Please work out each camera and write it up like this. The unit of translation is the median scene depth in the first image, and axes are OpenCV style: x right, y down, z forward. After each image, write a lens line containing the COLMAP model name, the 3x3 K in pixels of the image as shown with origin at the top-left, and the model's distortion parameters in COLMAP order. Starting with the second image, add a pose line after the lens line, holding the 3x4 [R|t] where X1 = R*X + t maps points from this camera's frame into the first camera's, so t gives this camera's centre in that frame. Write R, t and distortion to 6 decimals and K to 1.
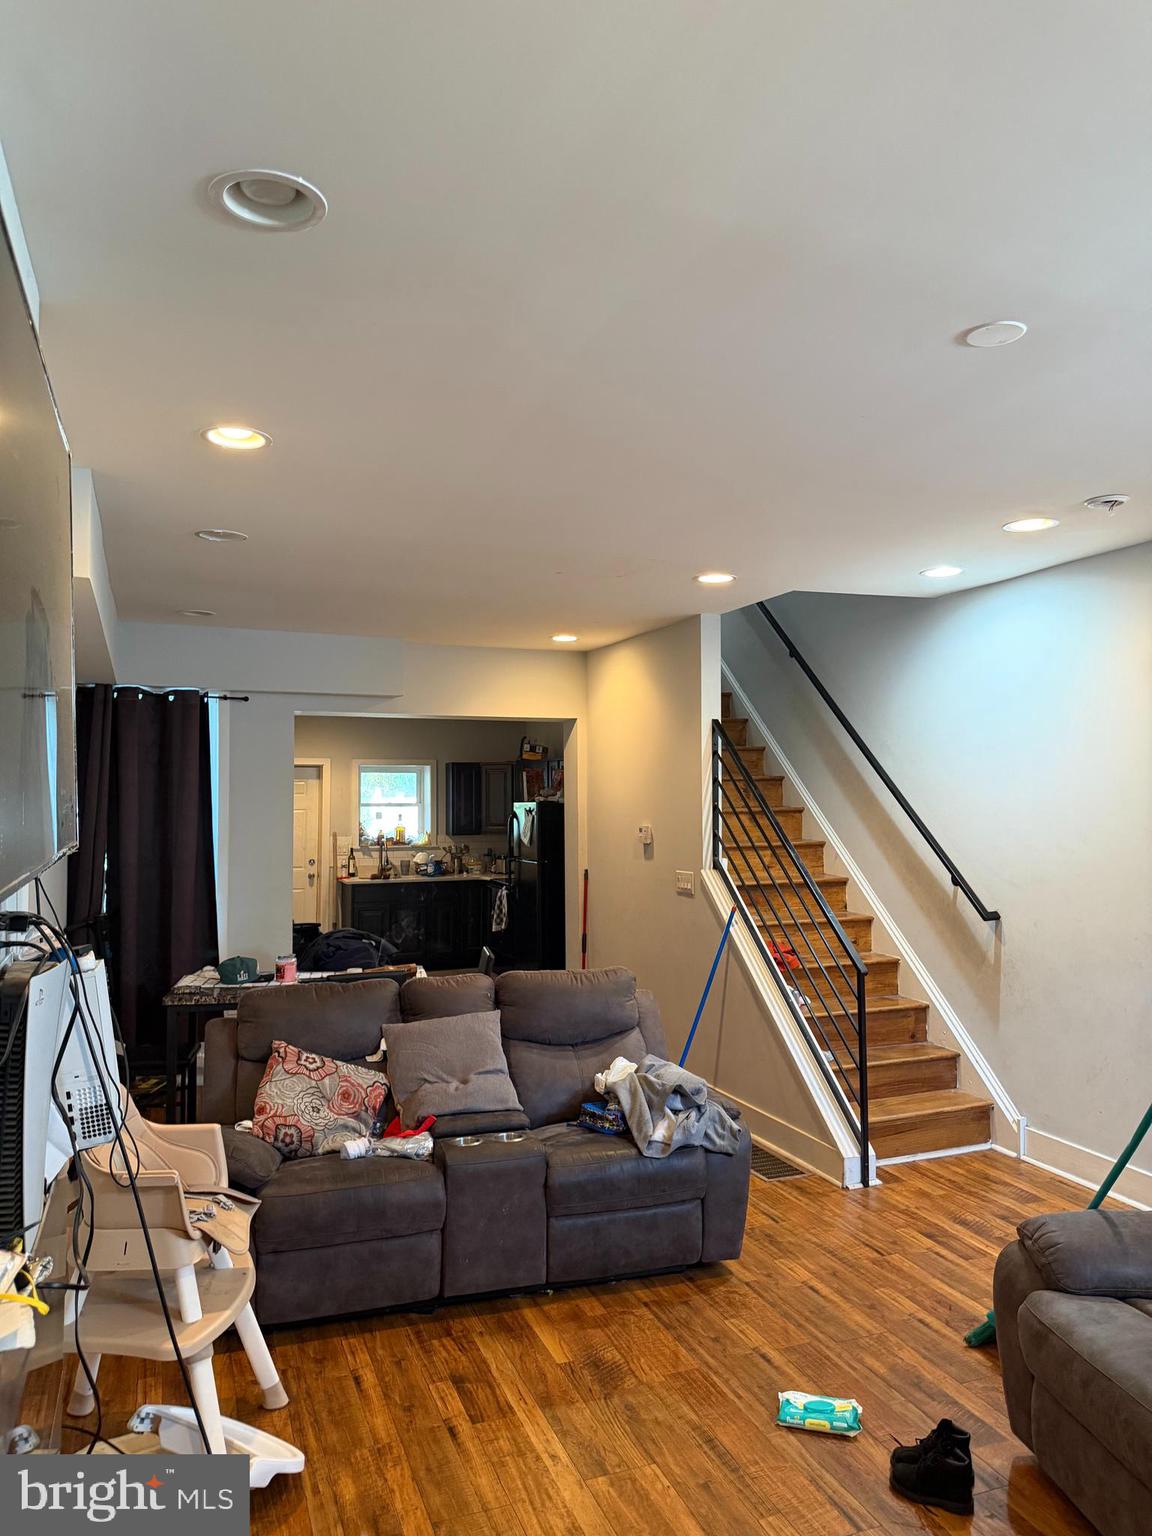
lens RADIAL K [[1080.2, 0, 591.7], [0, 1080.2, 755.0], [0, 0, 1]] dist [0.027922, -0.030095]
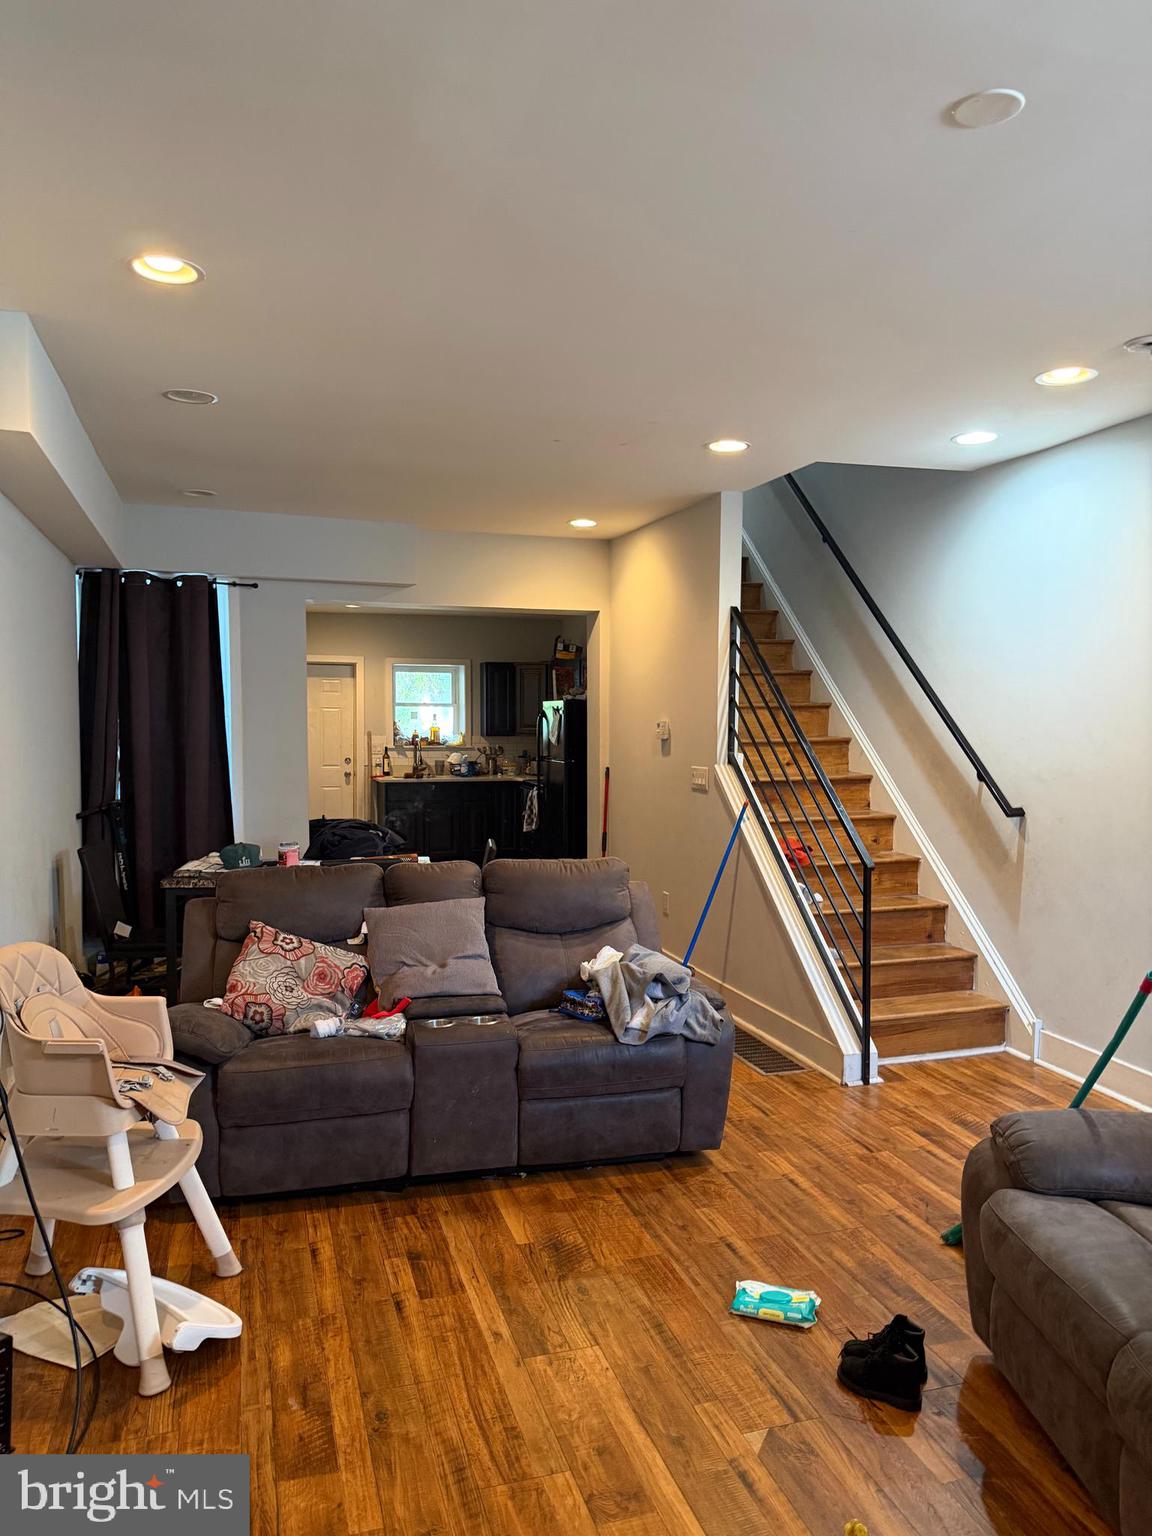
lens RADIAL K [[1080.2, 0, 591.3], [0, 1080.2, 764.1], [0, 0, 1]] dist [0.027922, -0.030095]
pose [[0.998159, 0.011963, -0.059467, 0.058575], [-0.006632, 0.996005, 0.089050, 0.025962], [0.060295, -0.088492, 0.994250, 0.043547]]
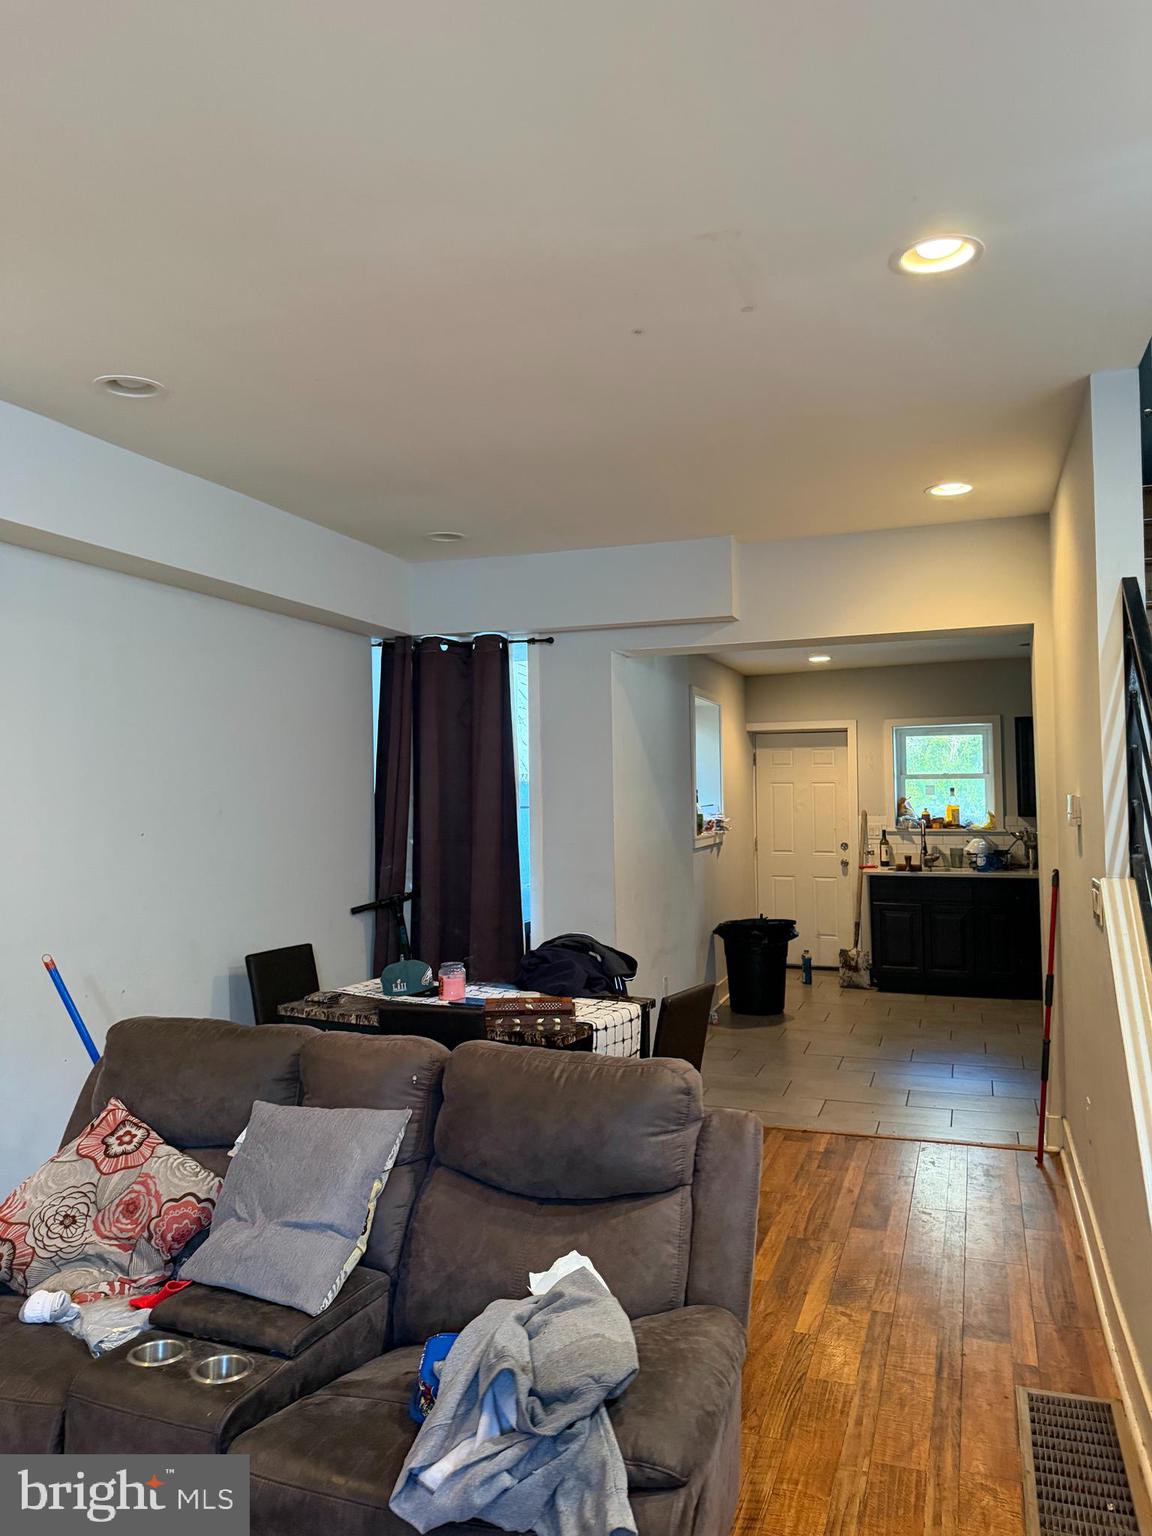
lens RADIAL K [[1080.2, 0, 563.1], [0, 1080.2, 744.3], [0, 0, 1]] dist [0.027922, -0.030095]
pose [[0.741886, -0.036053, -0.669556, 0.309265], [0.039026, 0.999182, -0.010560, 0.048034], [0.669390, -0.018296, 0.742686, 0.552523]]
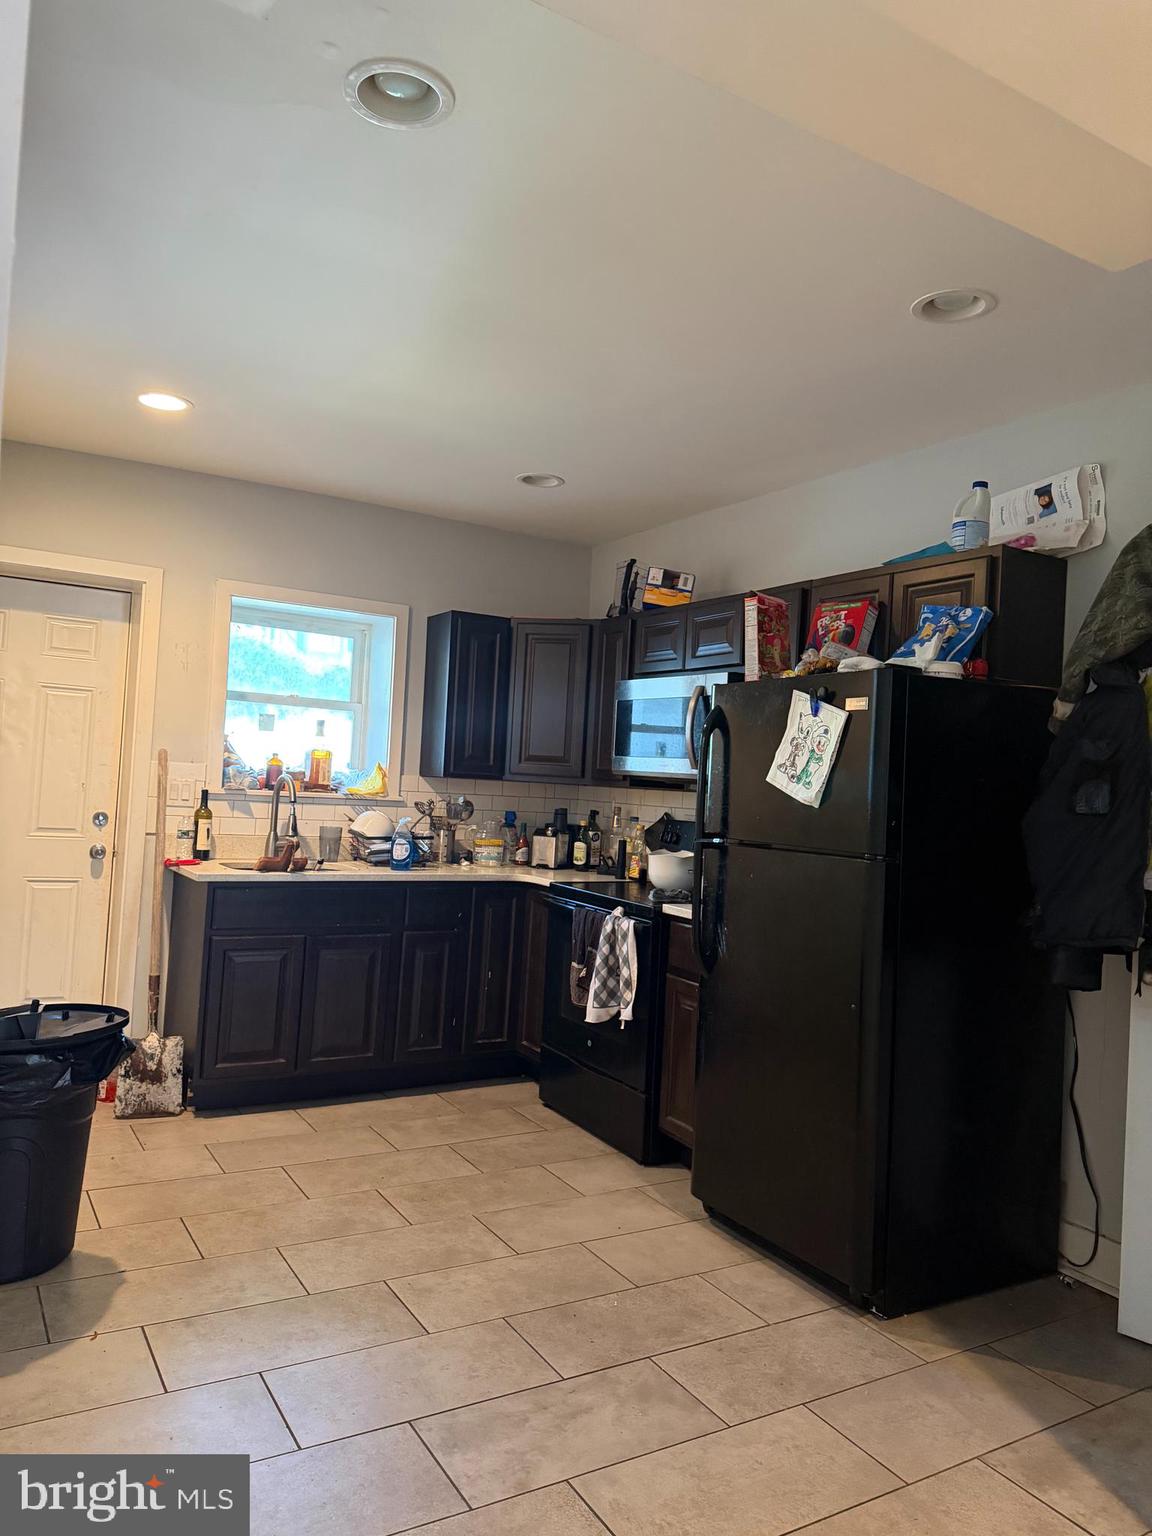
lens RADIAL K [[1080.2, 0, 580.7], [0, 1080.2, 766.0], [0, 0, 1]] dist [0.027922, -0.030095]
pose [[0.983767, 0.062144, 0.168349, -0.335211], [-0.067232, 0.997432, 0.024689, 0.126218], [-0.166383, -0.035607, 0.985418, 1.265270]]
